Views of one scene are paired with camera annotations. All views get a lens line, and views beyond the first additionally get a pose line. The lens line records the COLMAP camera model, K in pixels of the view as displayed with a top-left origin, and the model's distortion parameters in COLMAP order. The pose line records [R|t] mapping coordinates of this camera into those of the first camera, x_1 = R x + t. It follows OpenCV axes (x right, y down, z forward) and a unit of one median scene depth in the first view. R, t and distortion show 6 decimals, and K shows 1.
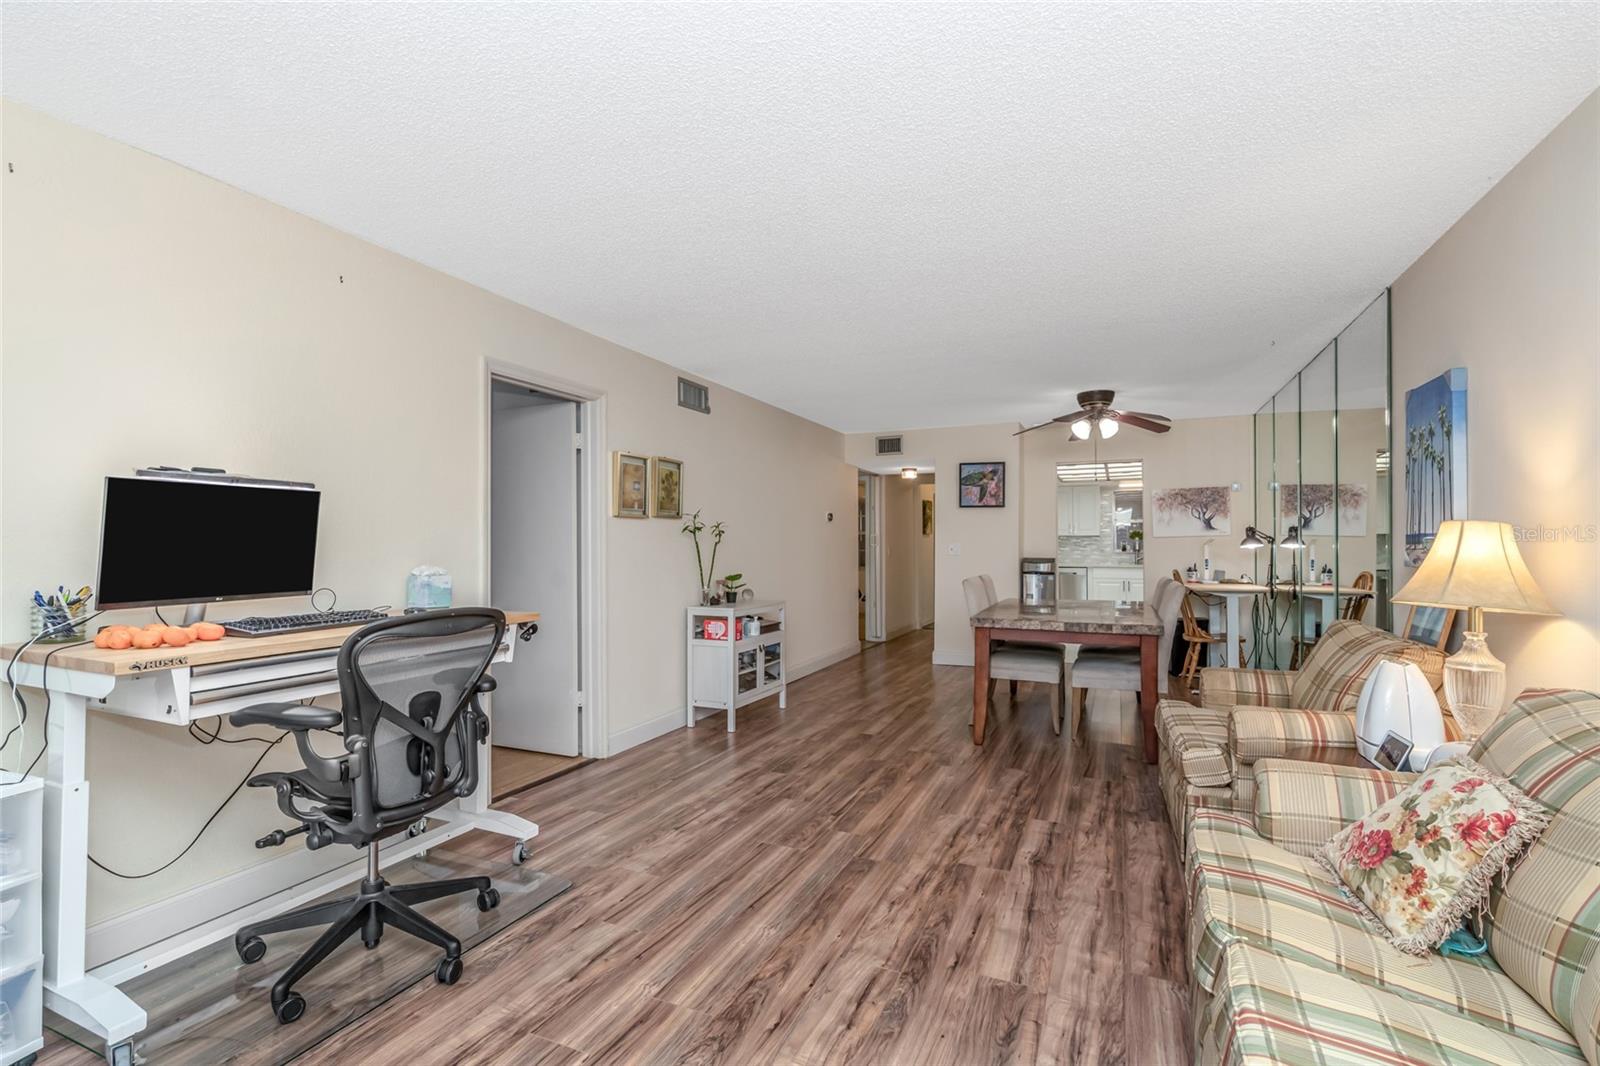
lens RADIAL K [[736.6, 0, 800.7], [0, 736.6, 532.3], [0, 0, 1]] dist [0.003848, 0.000421]
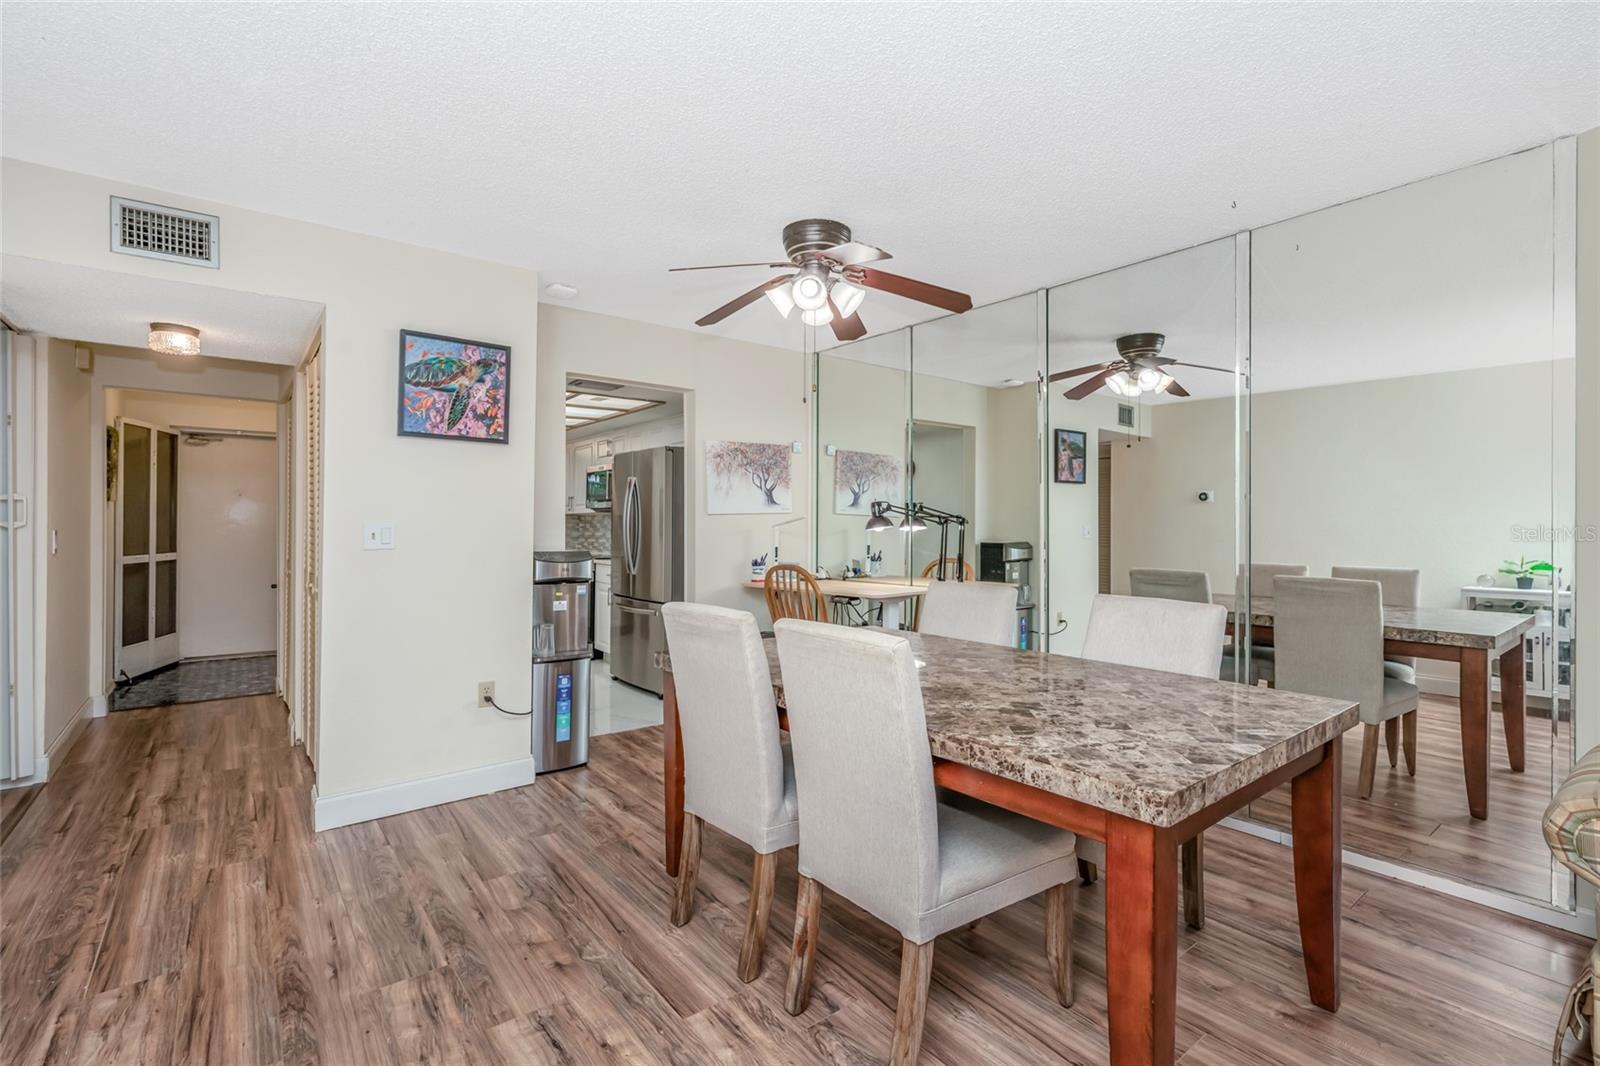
lens RADIAL K [[736.6, 0, 801.7], [0, 736.6, 531.4], [0, 0, 1]] dist [0.003848, 0.000421]
pose [[0.464392, 0.000960, 0.885629, -0.049635], [-0.006526, 0.999976, 0.002338, 0.018978], [-0.885606, -0.006865, 0.464387, 0.615407]]
